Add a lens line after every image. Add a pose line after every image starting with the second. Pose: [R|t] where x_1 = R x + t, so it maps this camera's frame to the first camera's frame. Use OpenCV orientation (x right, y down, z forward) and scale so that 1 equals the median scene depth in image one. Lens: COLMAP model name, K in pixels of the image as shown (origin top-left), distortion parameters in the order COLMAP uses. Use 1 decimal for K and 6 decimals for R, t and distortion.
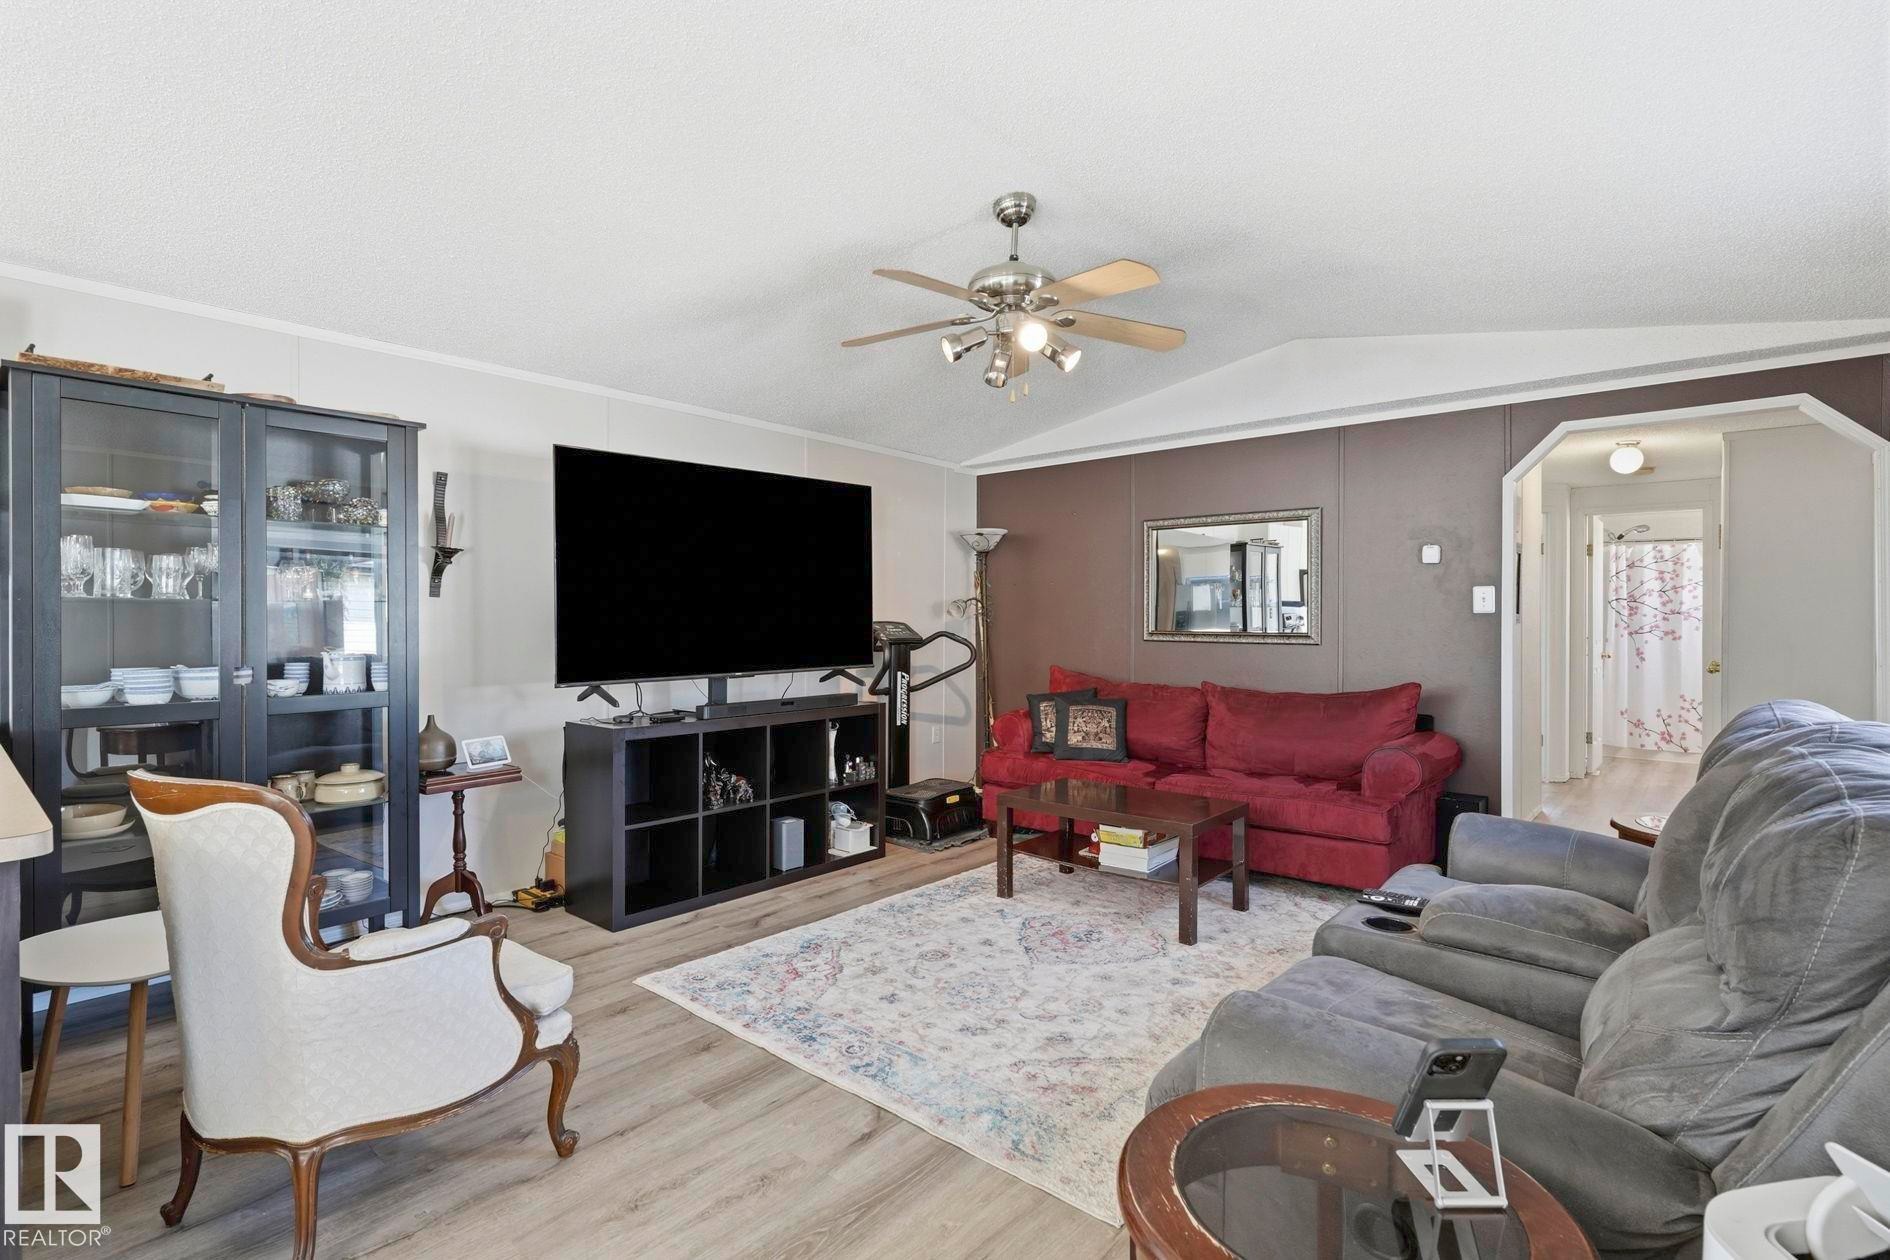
lens RADIAL K [[907.9, 0, 942.3], [0, 907.9, 622.7], [0, 0, 1]] dist [-0.001163, 0.000807]
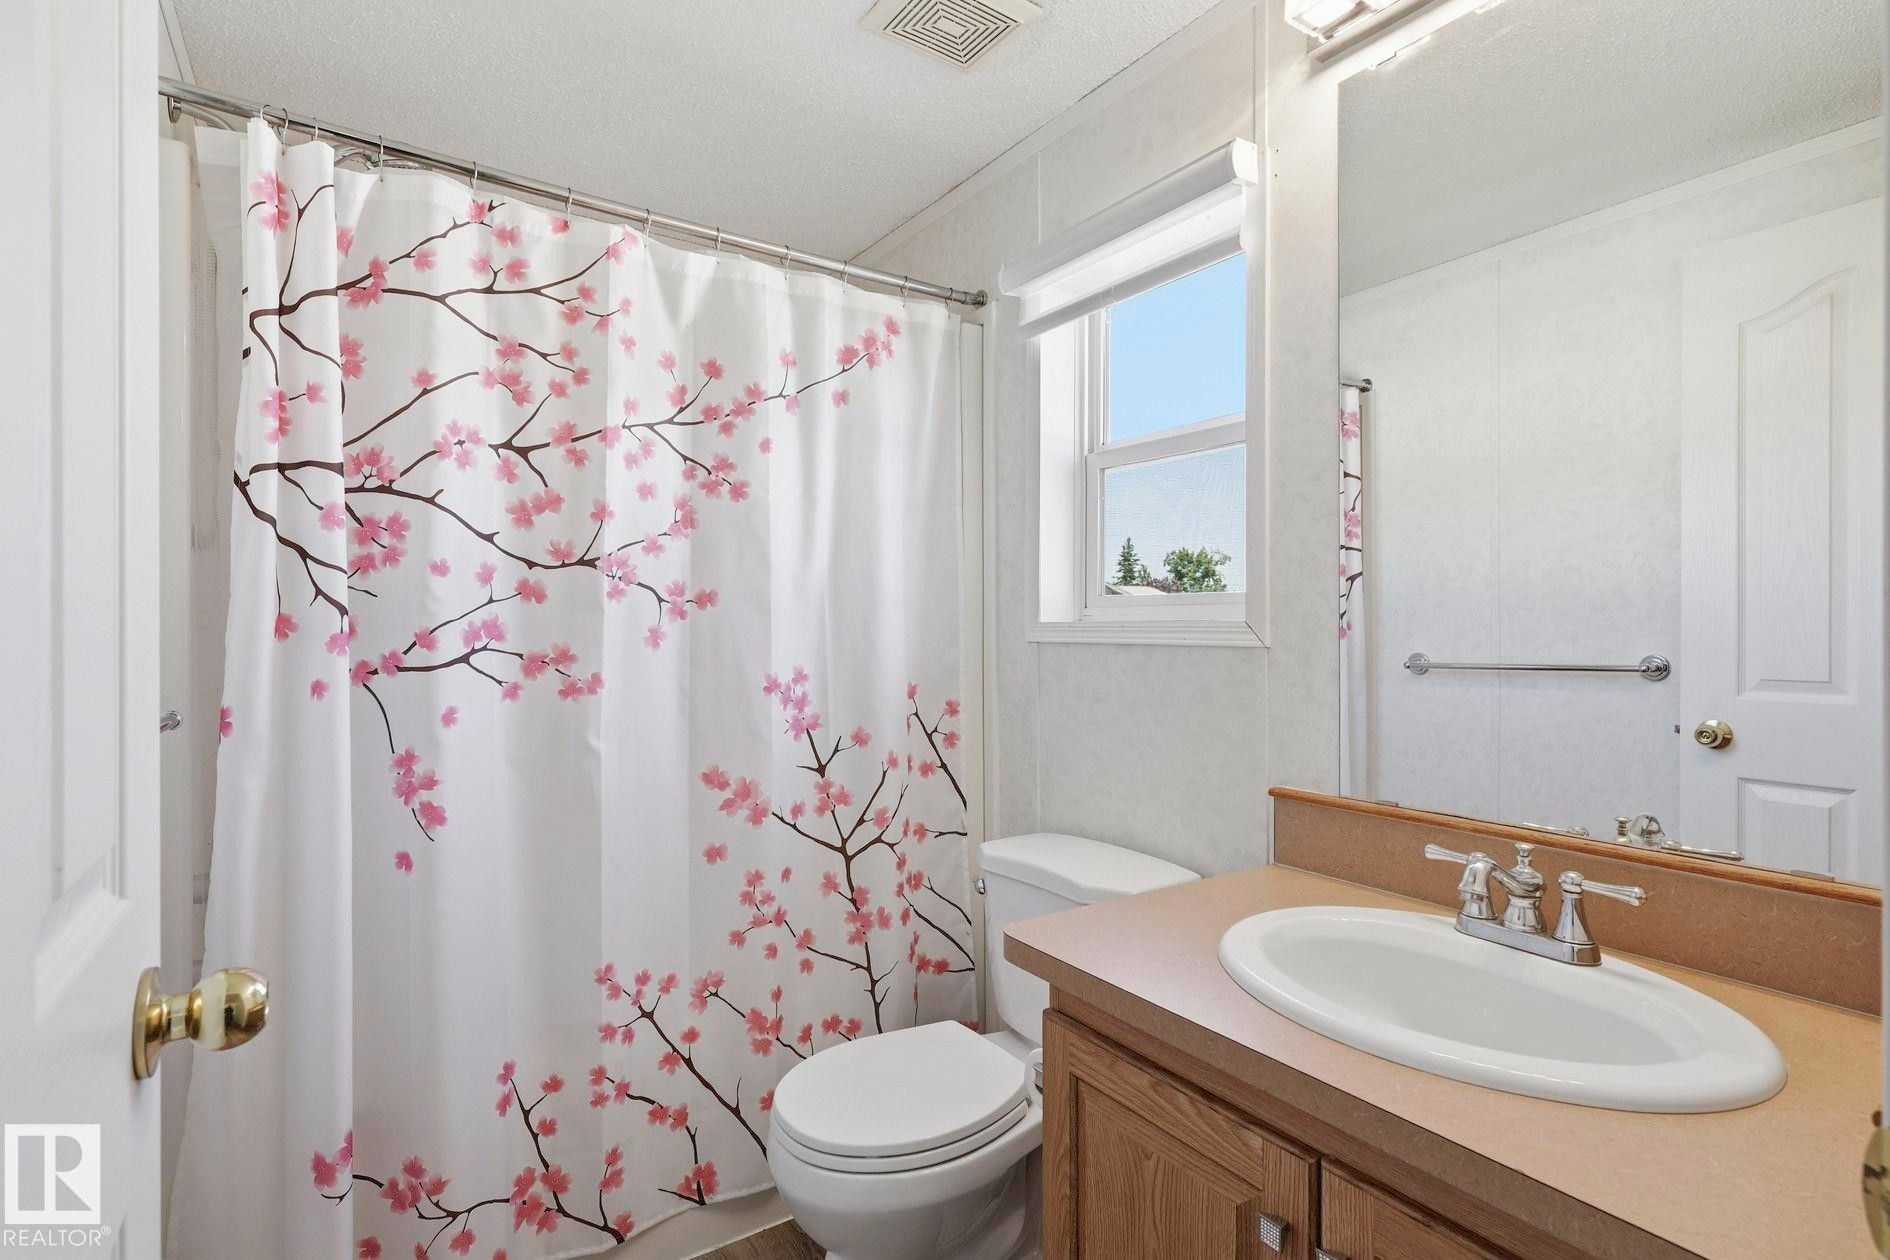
lens RADIAL K [[907.9, 0, 936.8], [0, 907.9, 625.3], [0, 0, 1]] dist [-0.001163, 0.000807]
pose [[0.275505, -0.003619, 0.961293, 0.629300], [0.002341, 0.999992, 0.003093, 0.002796], [-0.961297, 0.001398, 0.275512, 0.857159]]
